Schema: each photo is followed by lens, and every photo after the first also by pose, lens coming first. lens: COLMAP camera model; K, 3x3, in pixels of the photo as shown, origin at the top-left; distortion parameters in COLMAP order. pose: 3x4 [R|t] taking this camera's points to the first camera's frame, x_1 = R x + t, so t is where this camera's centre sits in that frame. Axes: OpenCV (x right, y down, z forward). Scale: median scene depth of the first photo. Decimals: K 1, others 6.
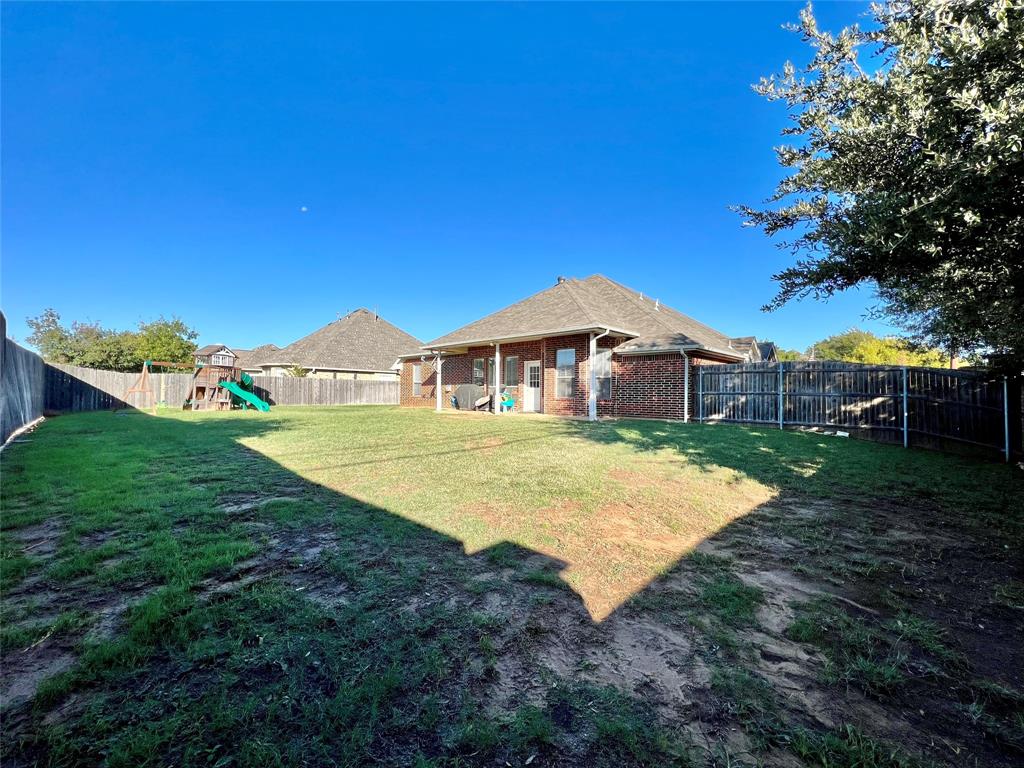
lens RADIAL K [[408.1, 0, 506.1], [0, 408.1, 382.3], [0, 0, 1]] dist [-0.002059, 0.000632]
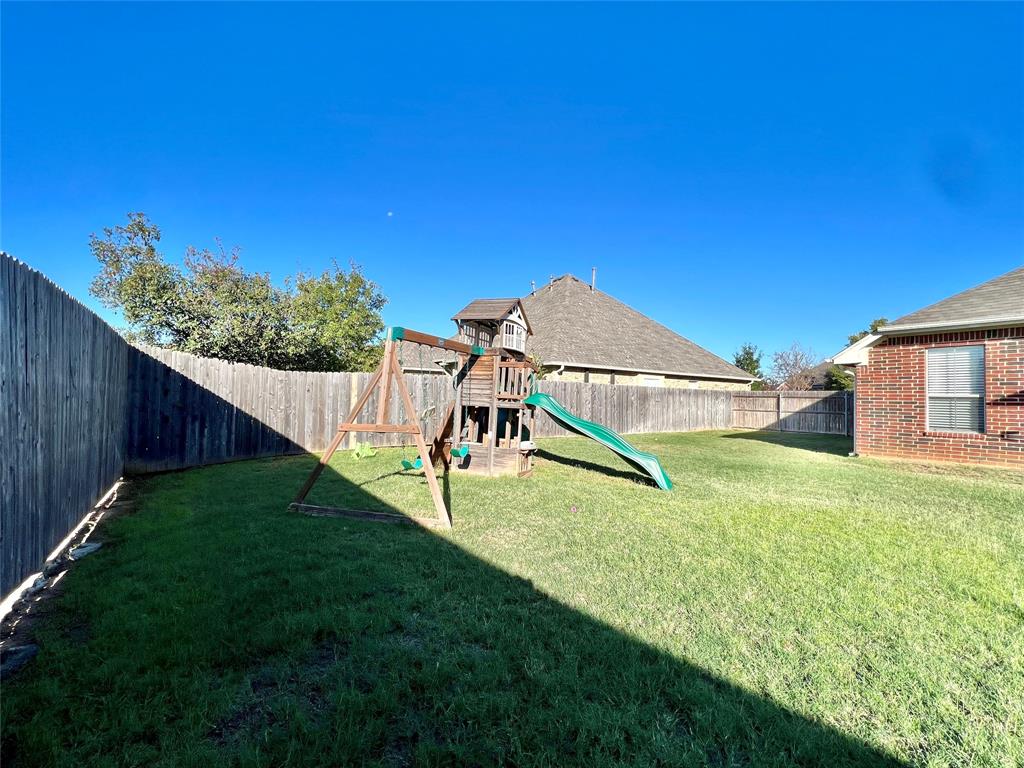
lens RADIAL K [[464.5, 0, 517.6], [0, 464.5, 385.6], [0, 0, 1]] dist [-0.002630, 0.001010]
pose [[0.977607, 0.006189, -0.210346, -0.619798], [-0.006520, 0.999978, -0.000877, -0.008154], [0.210336, 0.002229, 0.977627, 0.595206]]
